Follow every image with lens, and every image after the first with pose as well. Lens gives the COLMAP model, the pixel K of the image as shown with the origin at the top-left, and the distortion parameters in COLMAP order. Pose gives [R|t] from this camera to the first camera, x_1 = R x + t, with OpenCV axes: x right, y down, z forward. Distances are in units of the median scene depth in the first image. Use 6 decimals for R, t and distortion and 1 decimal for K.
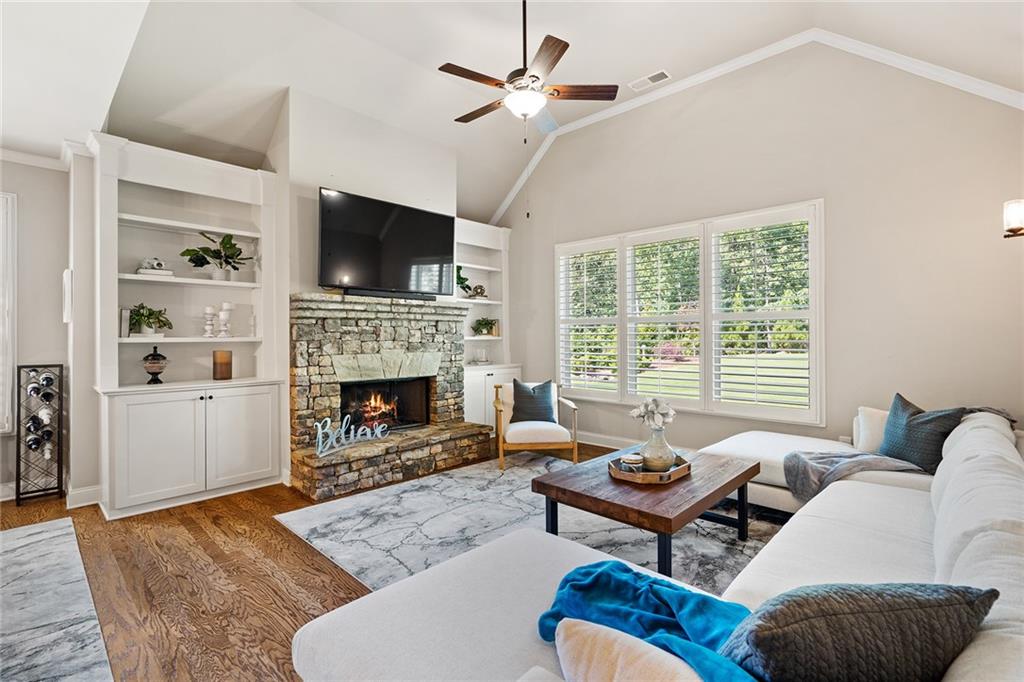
lens RADIAL K [[463.1, 0, 508.0], [0, 463.1, 337.2], [0, 0, 1]] dist [-0.003251, -0.000383]
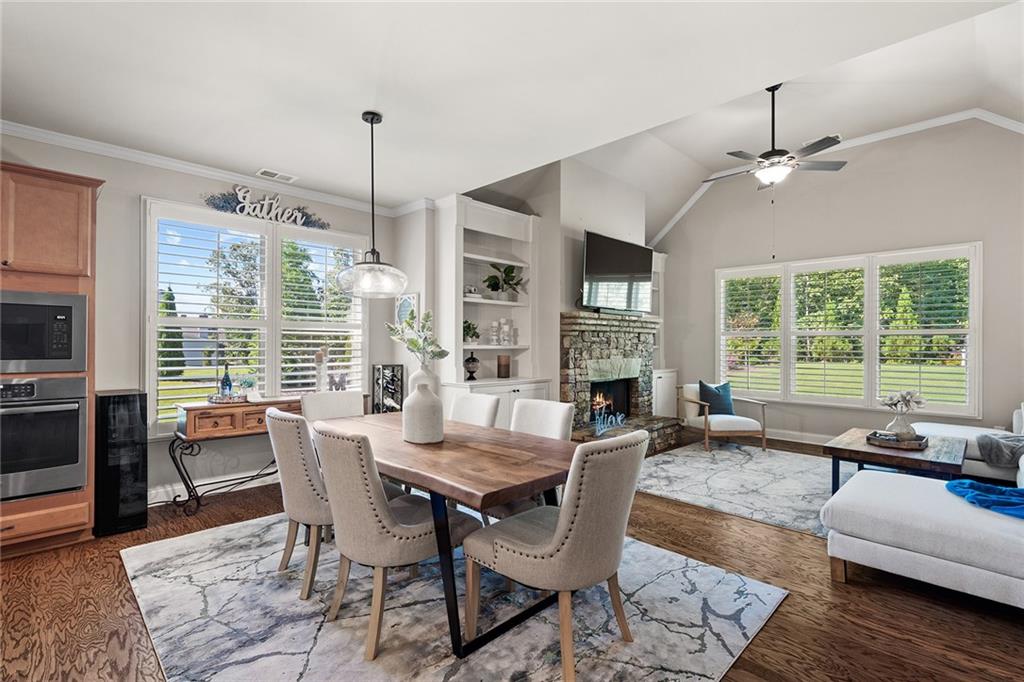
lens RADIAL K [[468.3, 0, 510.5], [0, 468.3, 343.2], [0, 0, 1]] dist [0.001175, 0.000086]
pose [[0.999804, 0.009079, -0.017586, -0.537930], [-0.009122, 0.999956, -0.002387, -0.001847], [0.017563, 0.002547, 0.999843, -0.290713]]
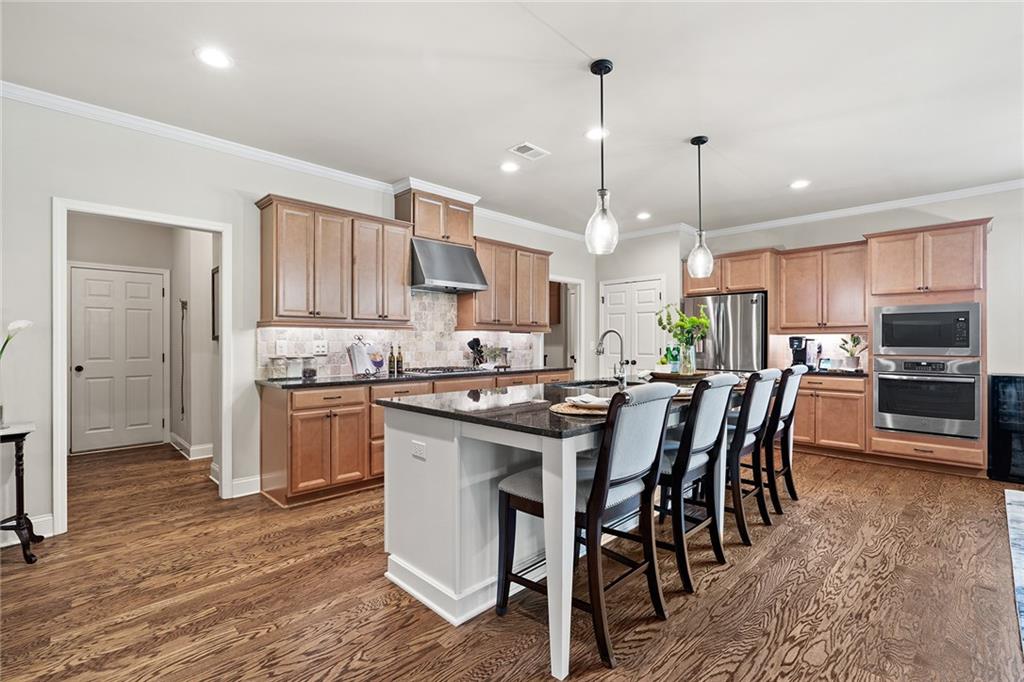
lens RADIAL K [[468.3, 0, 510.5], [0, 468.3, 343.2], [0, 0, 1]] dist [0.001175, 0.000086]
pose [[-0.029470, 0.001639, -0.999564, -0.181056], [0.002159, 0.999996, 0.001576, 0.012326], [0.999563, -0.002112, -0.029473, -0.550109]]
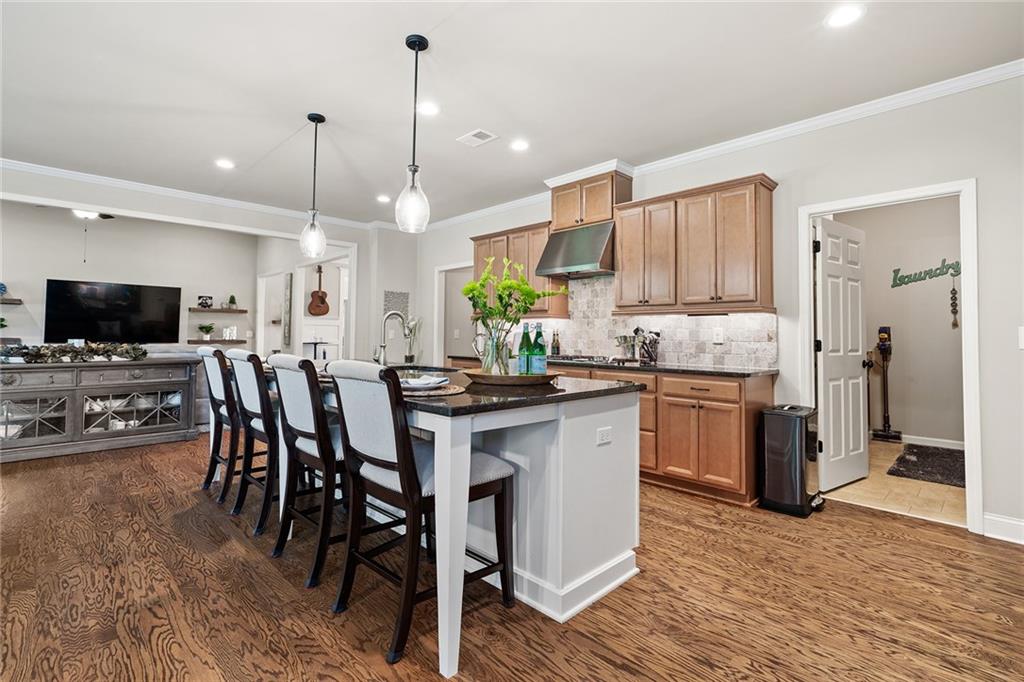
lens RADIAL K [[468.3, 0, 510.5], [0, 468.3, 343.2], [0, 0, 1]] dist [0.001175, 0.000086]
pose [[-0.999494, -0.006000, 0.031244, -1.144879], [-0.005575, 0.999891, 0.013675, 0.027368], [-0.031322, 0.013494, -0.999418, 0.317745]]
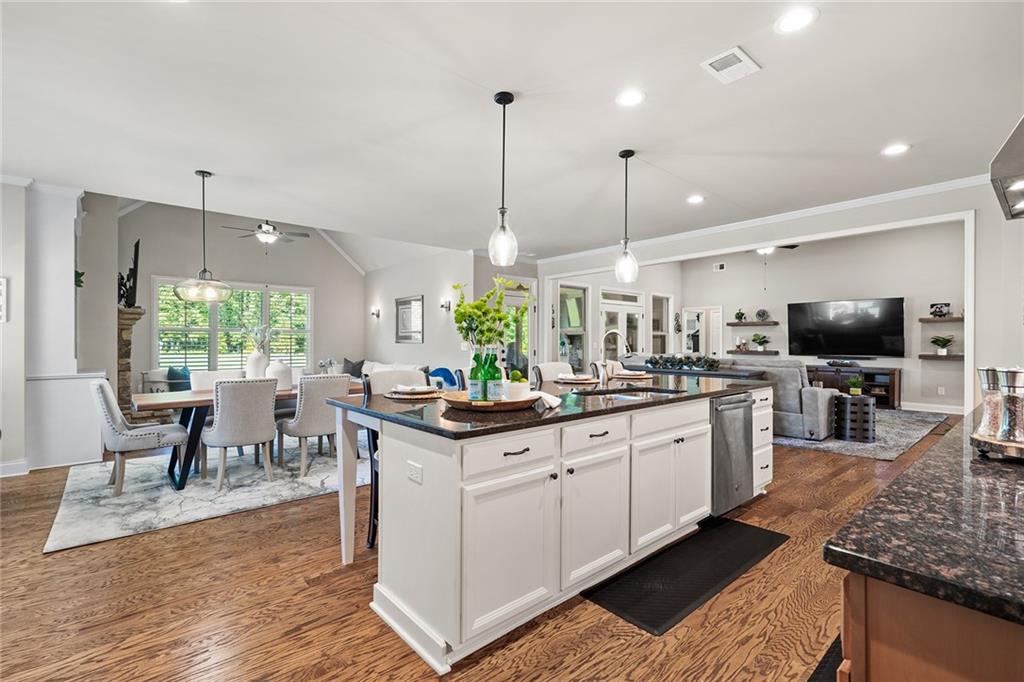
lens RADIAL K [[464.1, 0, 509.3], [0, 464.1, 359.0], [0, 0, 1]] dist [-0.000356, 0.000027]
pose [[0.083055, -0.033910, 0.995968, -1.661692], [-0.004842, 0.999395, 0.034431, 0.009734], [-0.996533, -0.007682, 0.082840, -0.311135]]
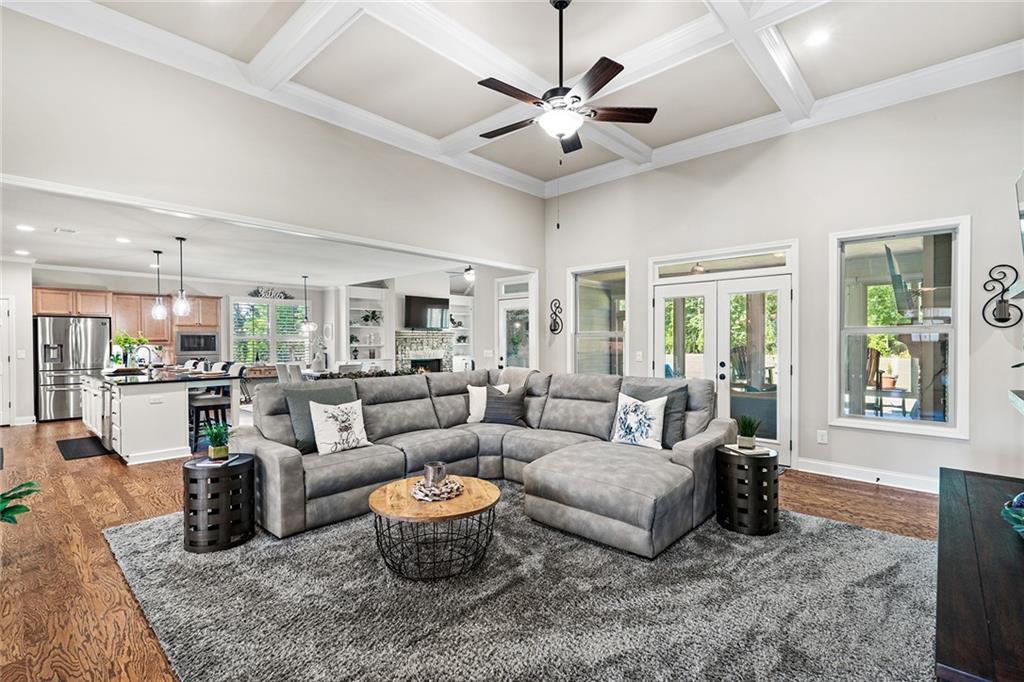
lens RADIAL K [[468.3, 0, 510.5], [0, 468.3, 343.2], [0, 0, 1]] dist [0.001175, 0.000086]
pose [[0.999806, -0.000057, 0.019698, 0.208813], [-0.000058, 0.999983, 0.005824, -0.024528], [-0.019698, -0.005824, 0.999789, -1.933069]]
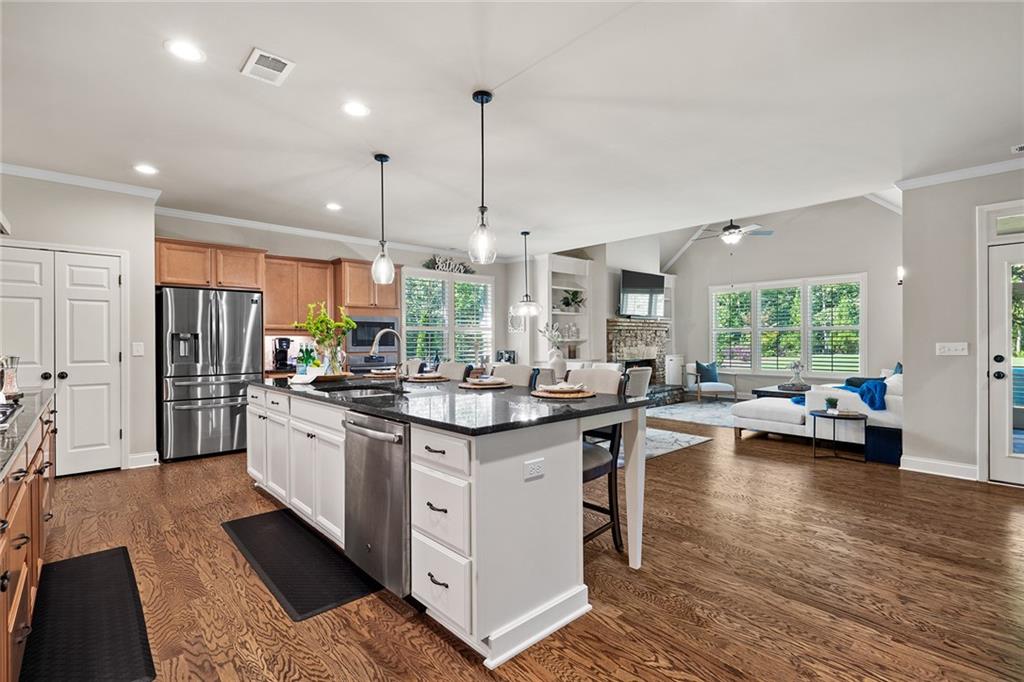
lens RADIAL K [[476.8, 0, 513.0], [0, 476.8, 342.7], [0, 0, 1]] dist [-0.001340, -0.000218]
pose [[0.998061, -0.001207, -0.062233, -0.703618], [0.001430, 0.999993, 0.003548, 0.009203], [0.062228, -0.003630, 0.998055, -1.137148]]
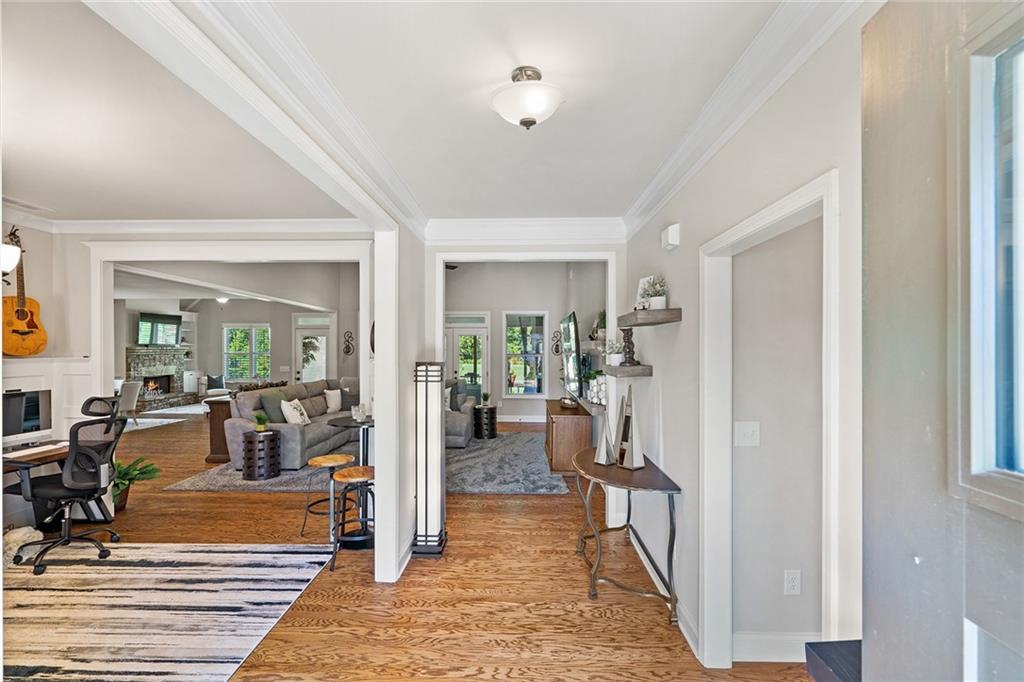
lens RADIAL K [[464.1, 0, 509.3], [0, 464.1, 359.0], [0, 0, 1]] dist [-0.000356, 0.000027]
pose [[0.739061, -0.010911, 0.673550, -0.602907], [-0.002780, 0.999811, 0.019247, -0.074003], [-0.673632, -0.016097, 0.738891, -2.638853]]
